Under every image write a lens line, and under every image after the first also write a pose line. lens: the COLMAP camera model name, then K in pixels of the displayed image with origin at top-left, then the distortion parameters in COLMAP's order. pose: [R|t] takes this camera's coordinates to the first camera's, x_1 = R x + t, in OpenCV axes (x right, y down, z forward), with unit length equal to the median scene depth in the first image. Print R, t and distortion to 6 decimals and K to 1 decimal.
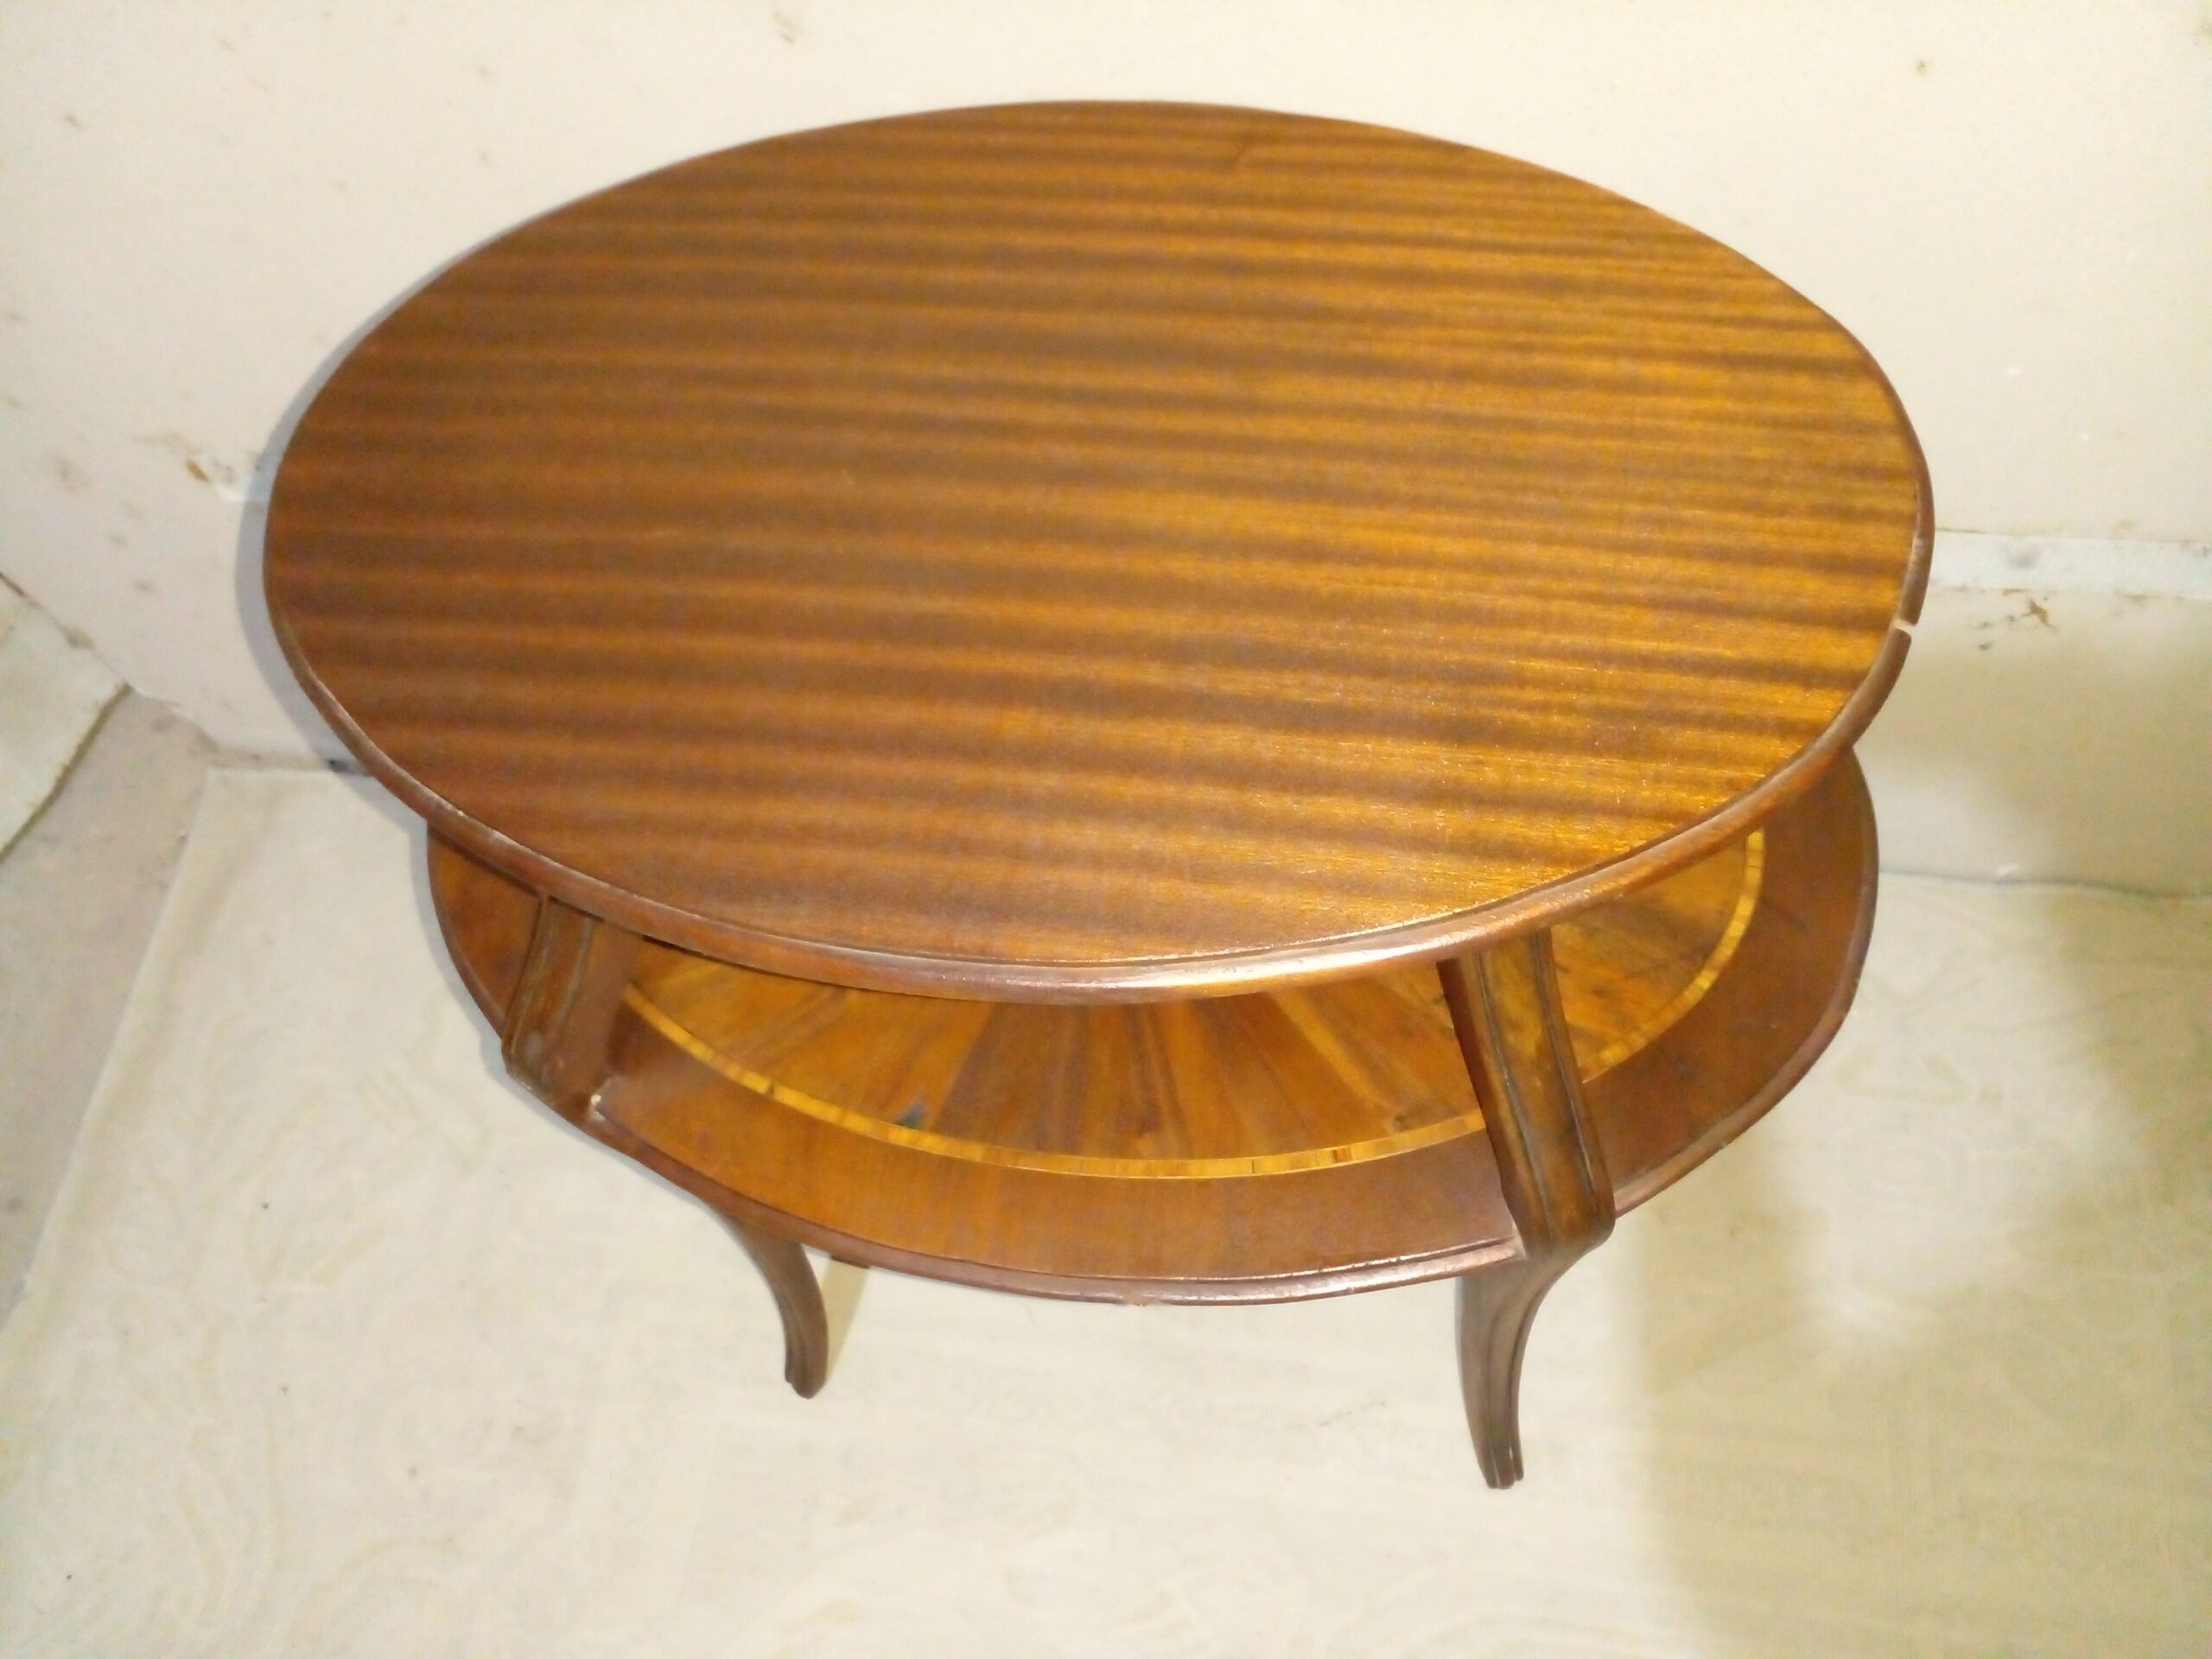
lens RADIAL K [[1780.6, 0, 1105.5], [0, 1780.6, 865.0], [0, 0, 1]] dist [-0.001907, -0.012746]
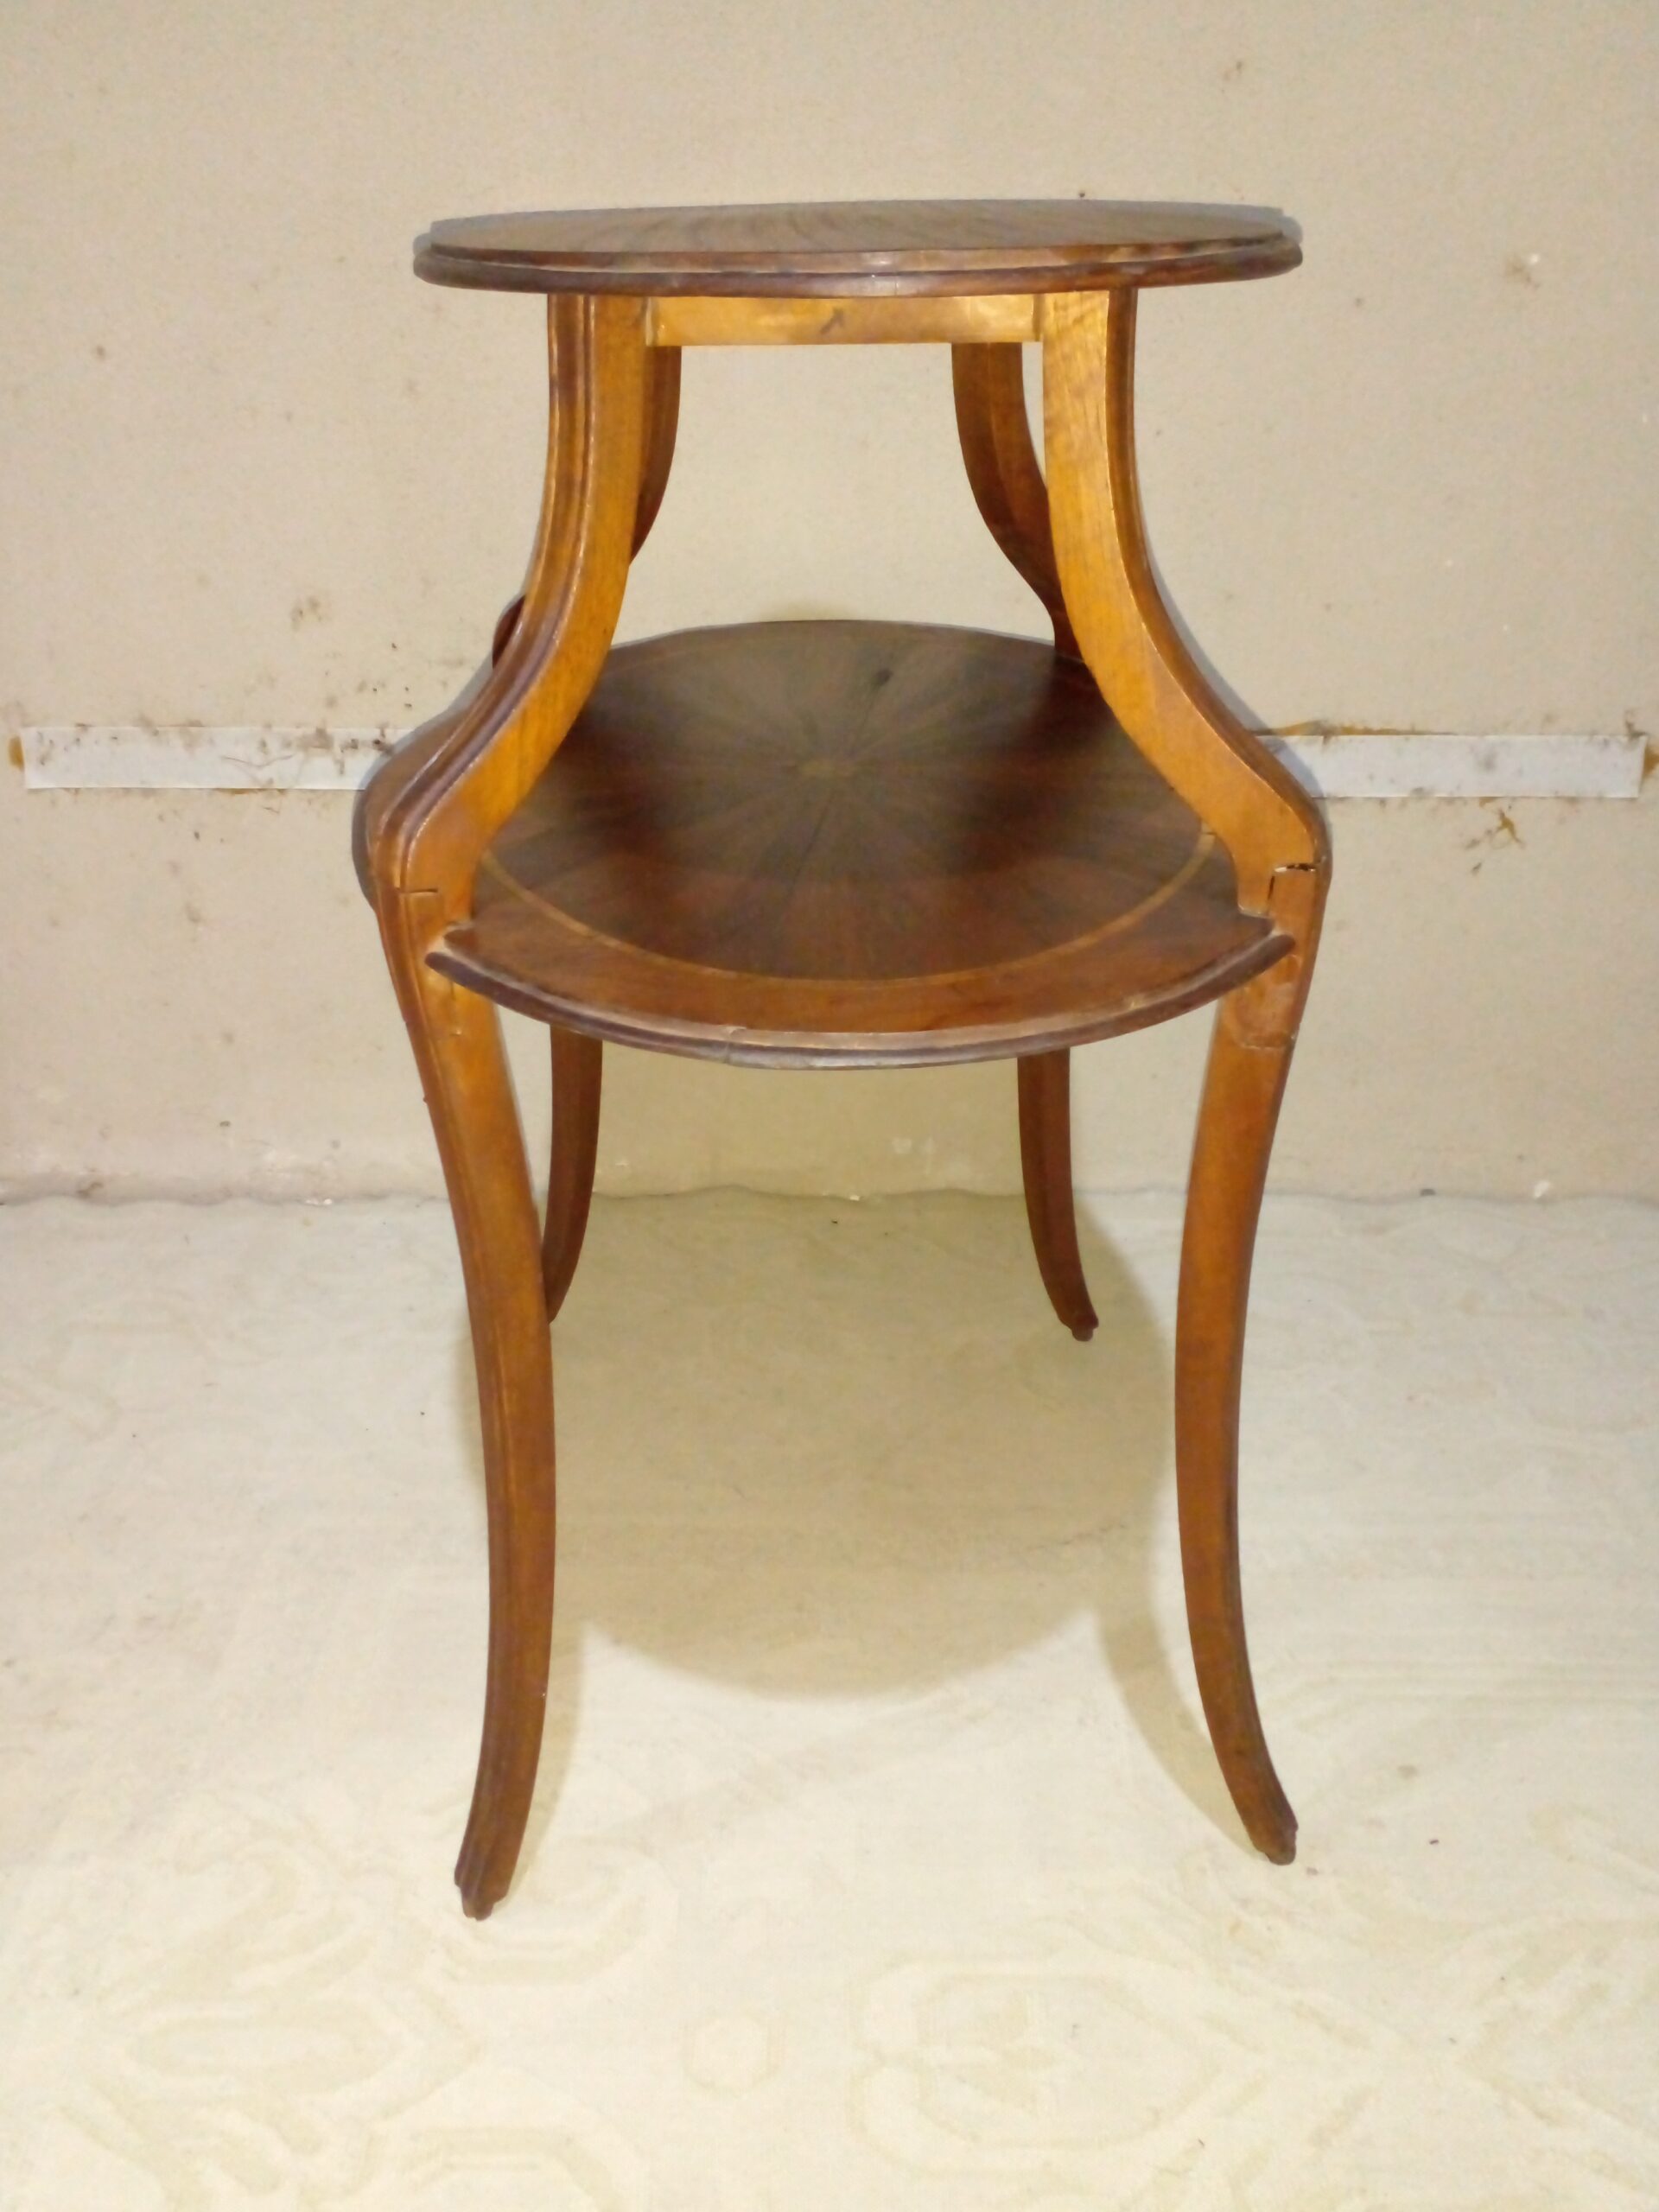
lens RADIAL K [[1837.6, 0, 795.0], [0, 1837.6, 1085.5], [0, 0, 1]] dist [0.014928, -0.030134]
pose [[0.984046, 0.052006, 0.170142, -0.299588], [0.064850, 0.785681, -0.615223, 1.078777], [-0.165672, 0.616441, 0.769774, 0.181003]]
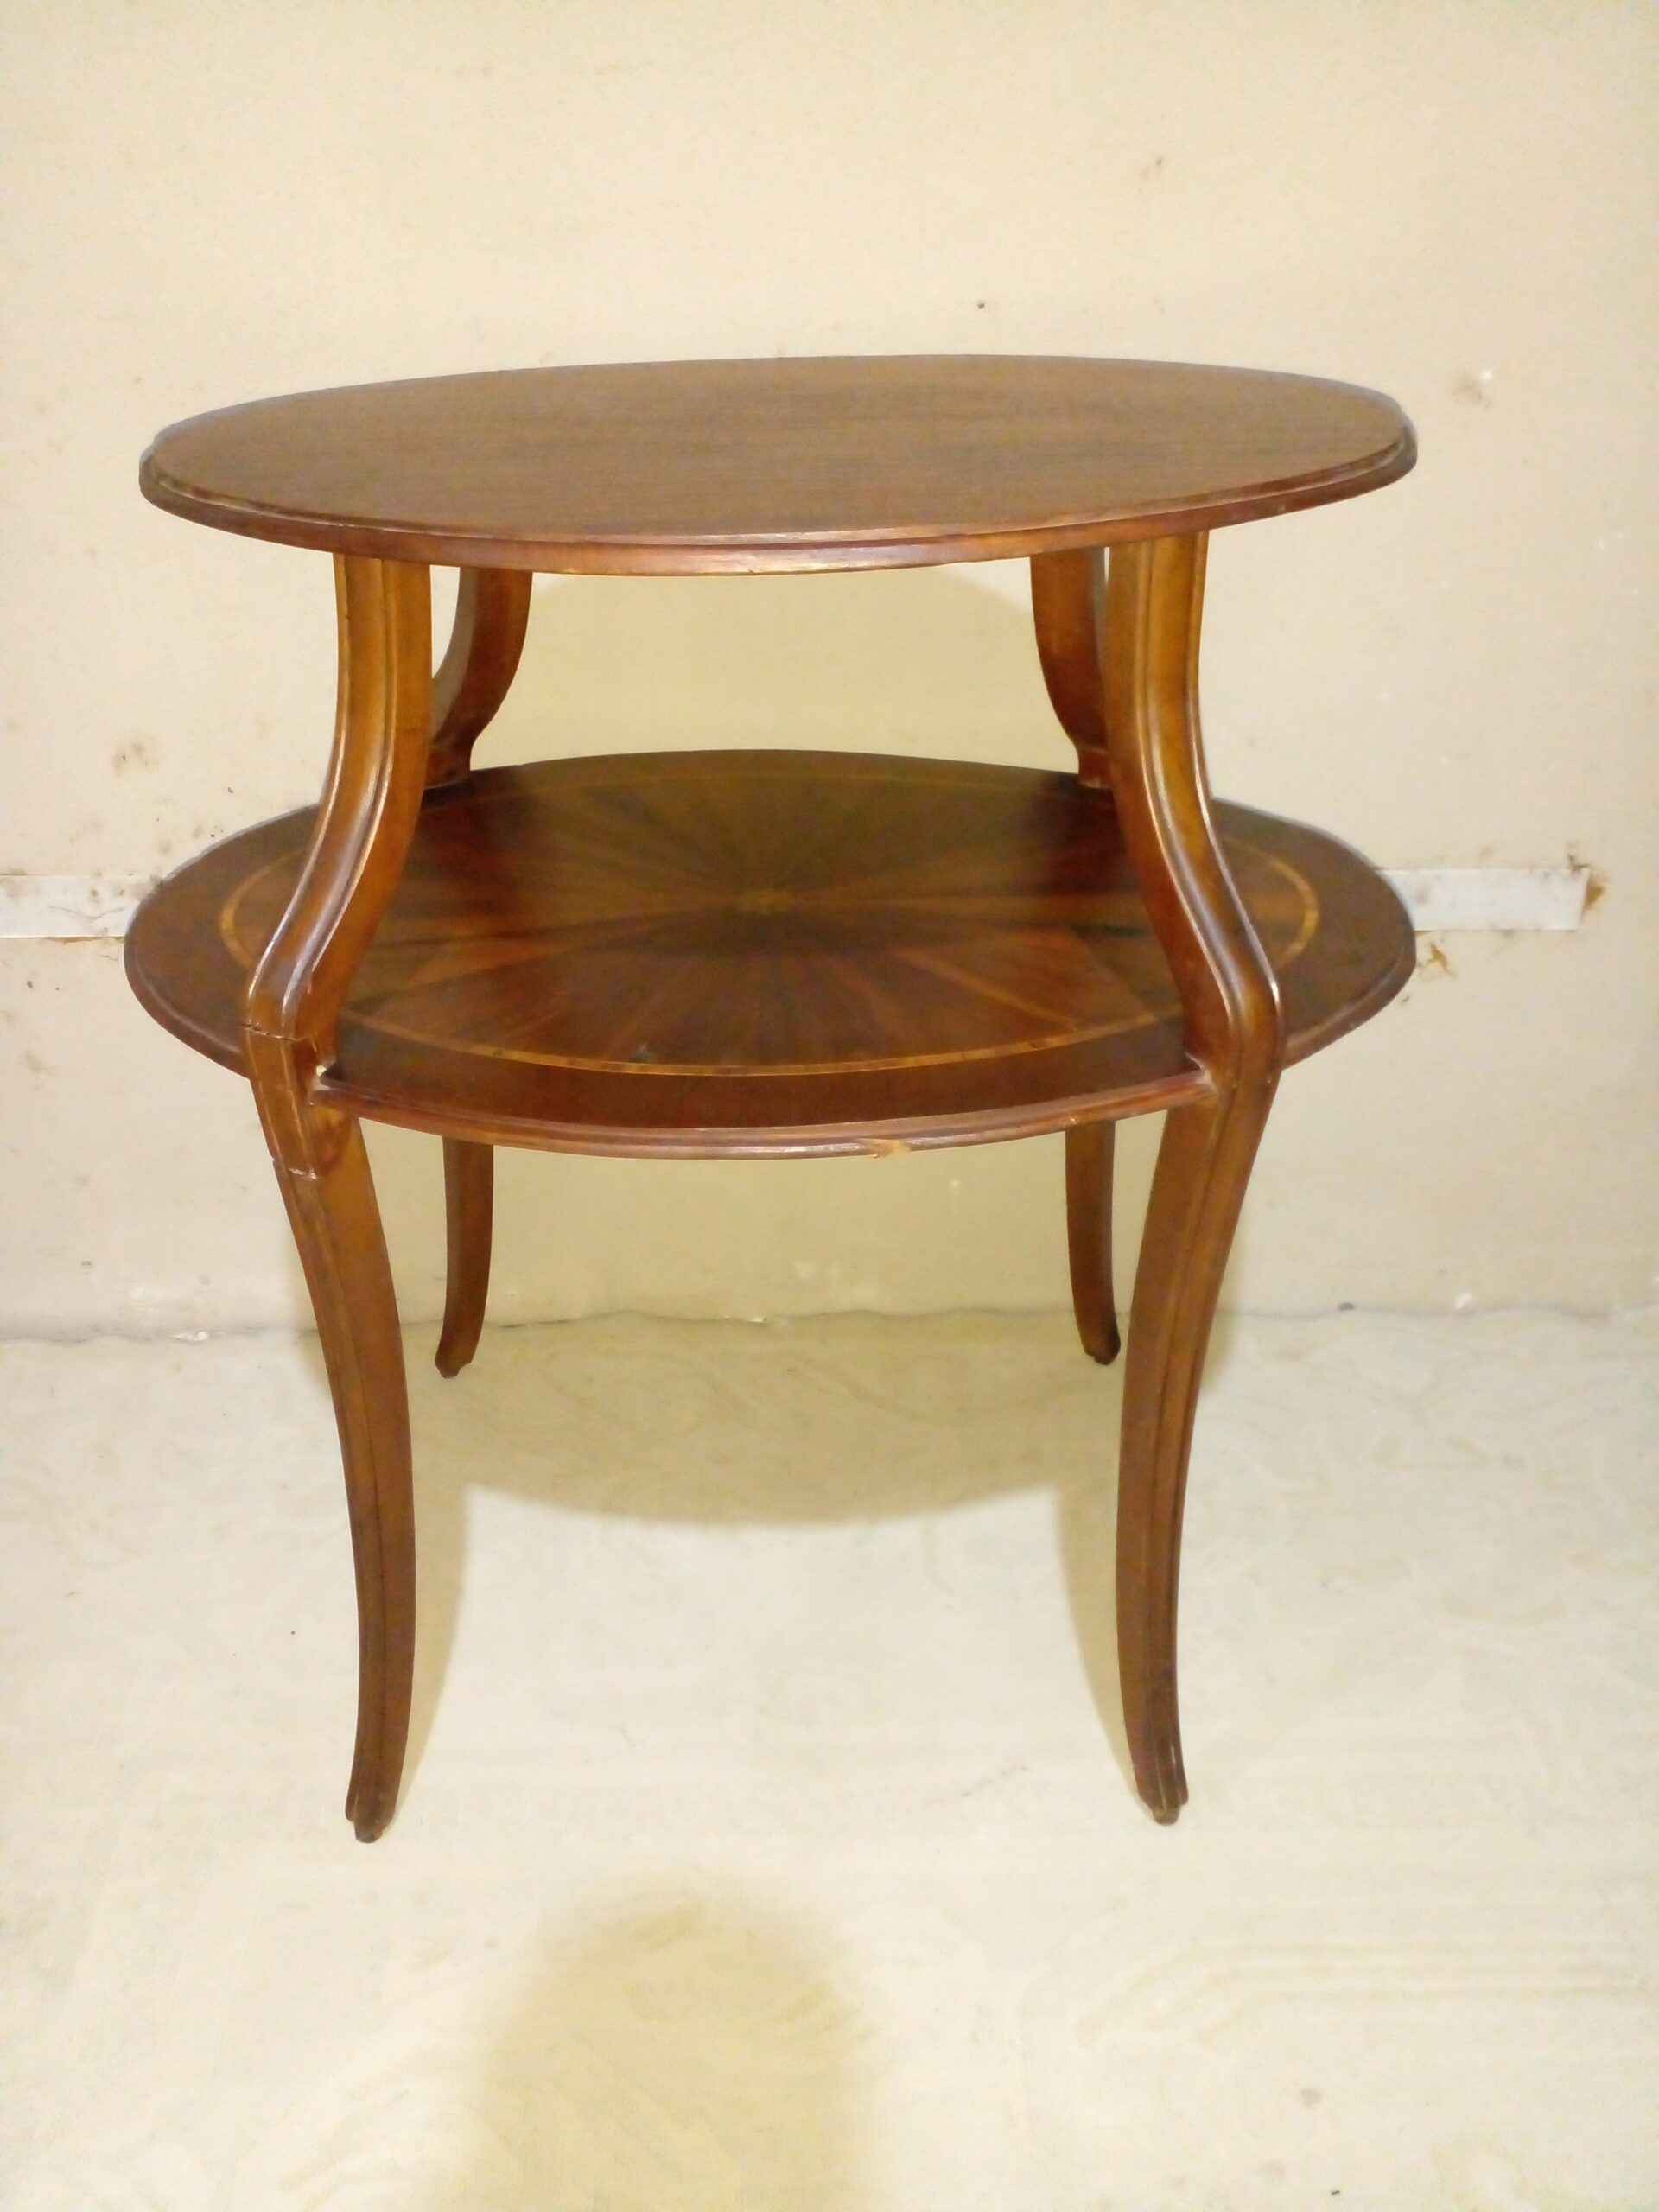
lens RADIAL K [[1780.6, 0, 788.4], [0, 1780.6, 1079.4], [0, 0, 1]] dist [-0.001907, -0.012746]
pose [[0.979657, 0.015855, 0.200054, -0.230633], [0.092512, 0.848951, -0.520311, 0.705799], [-0.178086, 0.528233, 0.830214, 0.104036]]
